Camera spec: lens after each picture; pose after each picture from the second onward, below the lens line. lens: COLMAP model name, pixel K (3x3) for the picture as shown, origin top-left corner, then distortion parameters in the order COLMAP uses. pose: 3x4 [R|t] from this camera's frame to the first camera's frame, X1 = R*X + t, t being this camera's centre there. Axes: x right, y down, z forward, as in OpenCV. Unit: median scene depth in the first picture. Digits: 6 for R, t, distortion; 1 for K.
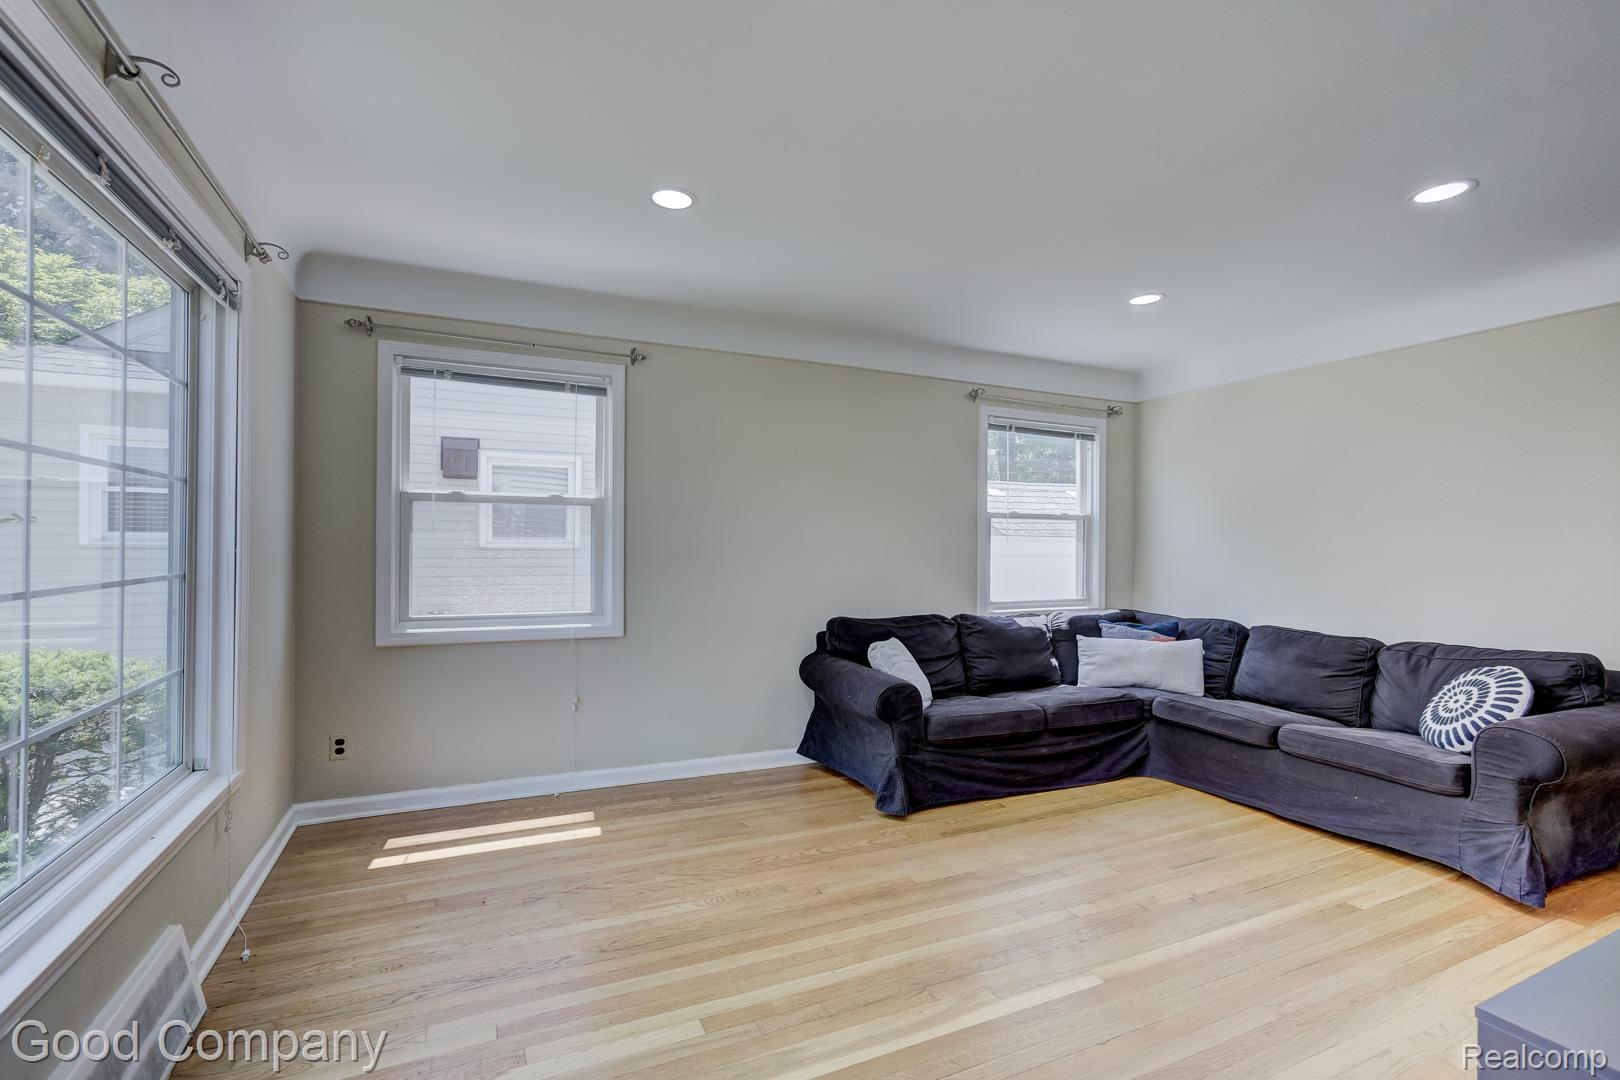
lens RADIAL K [[672.8, 0, 878.6], [0, 672.8, 549.6], [0, 0, 1]] dist [-0.009713, 0.007039]
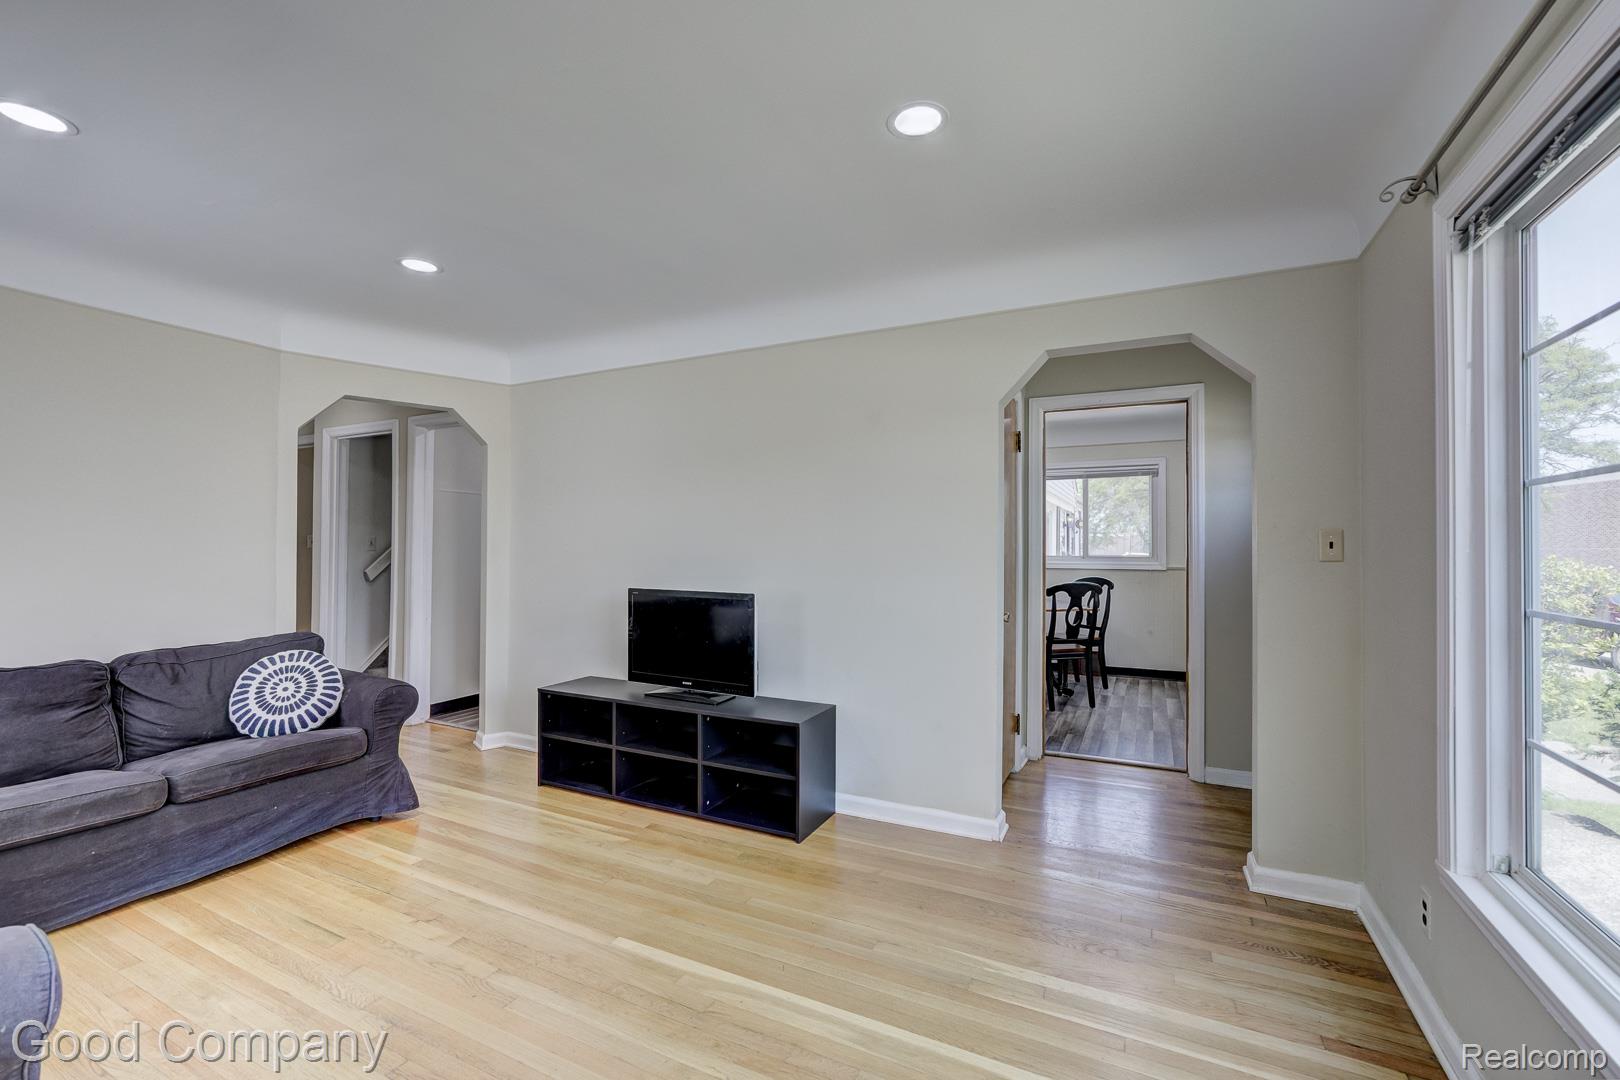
lens RADIAL K [[672.8, 0, 815.2], [0, 672.8, 542.7], [0, 0, 1]] dist [-0.009713, 0.007039]
pose [[-0.528059, -0.002346, 0.849205, -0.438208], [-0.007622, 0.999969, -0.001977, -0.013088], [-0.849174, -0.007516, -0.528060, 0.722625]]
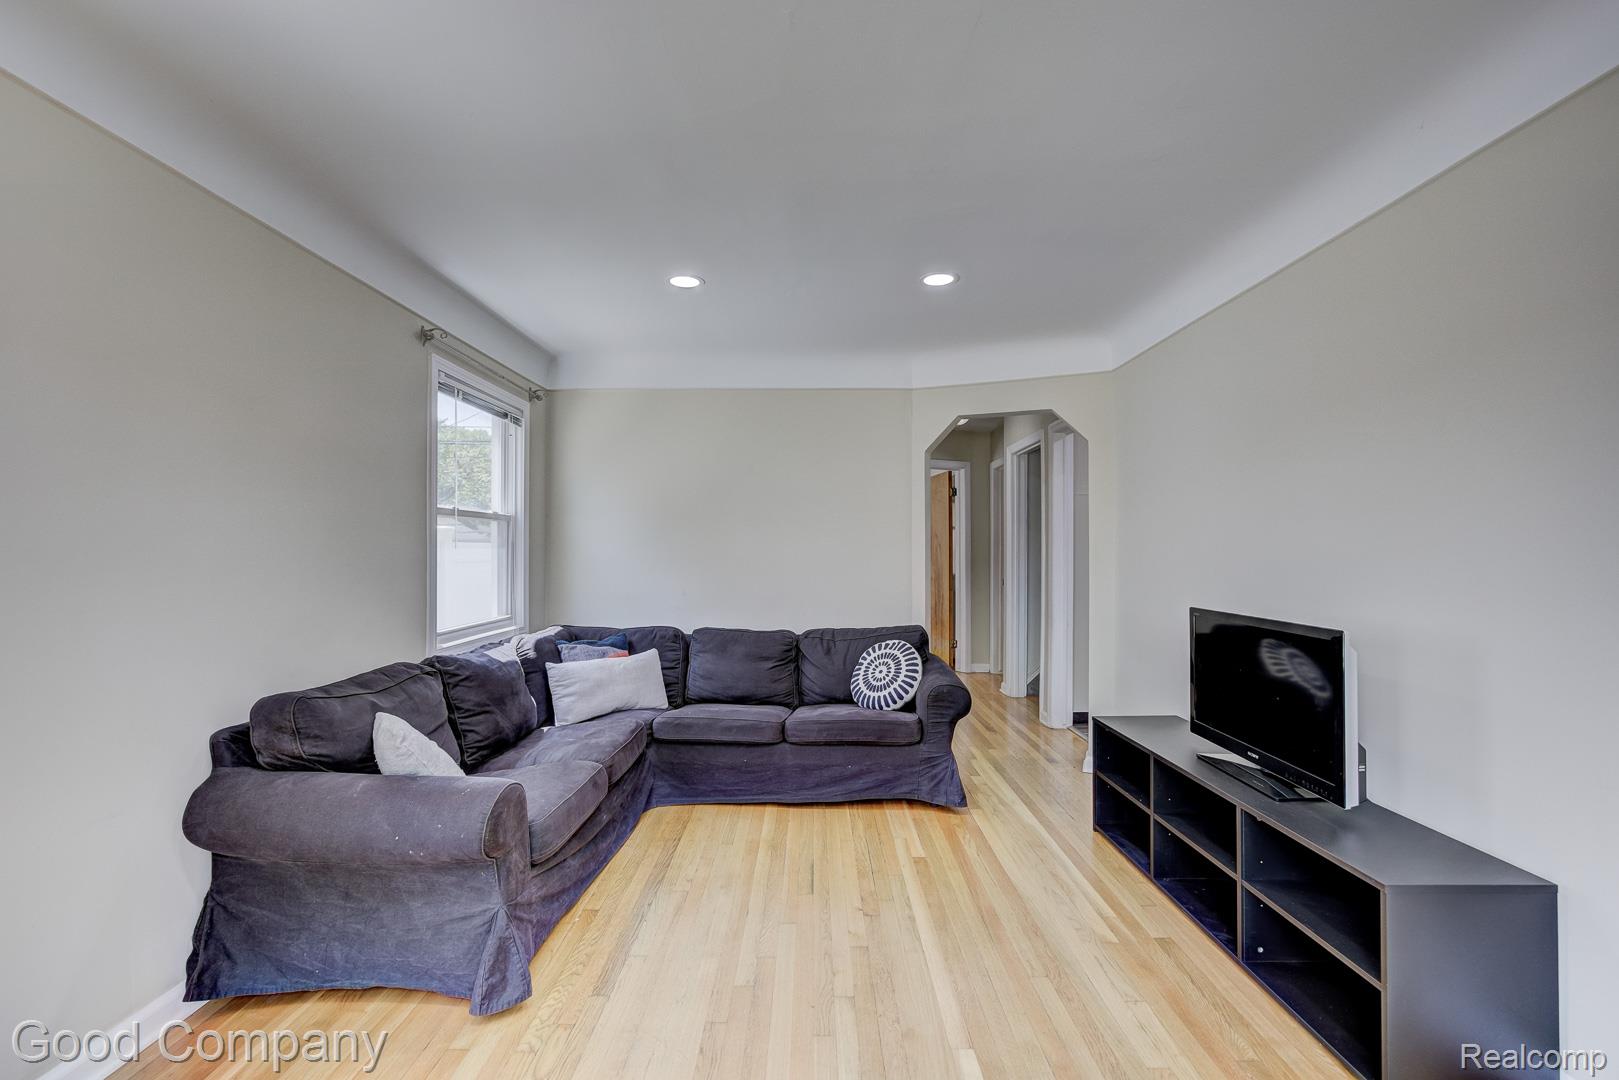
lens RADIAL K [[672.4, 0, 802.4], [0, 672.4, 547.9], [0, 0, 1]] dist [-0.009713, 0.007039]
pose [[0.526008, -0.000443, 0.850479, -0.288156], [0.003657, 0.999992, -0.001742, -0.012329], [-0.850472, 0.004027, 0.526005, 0.377355]]
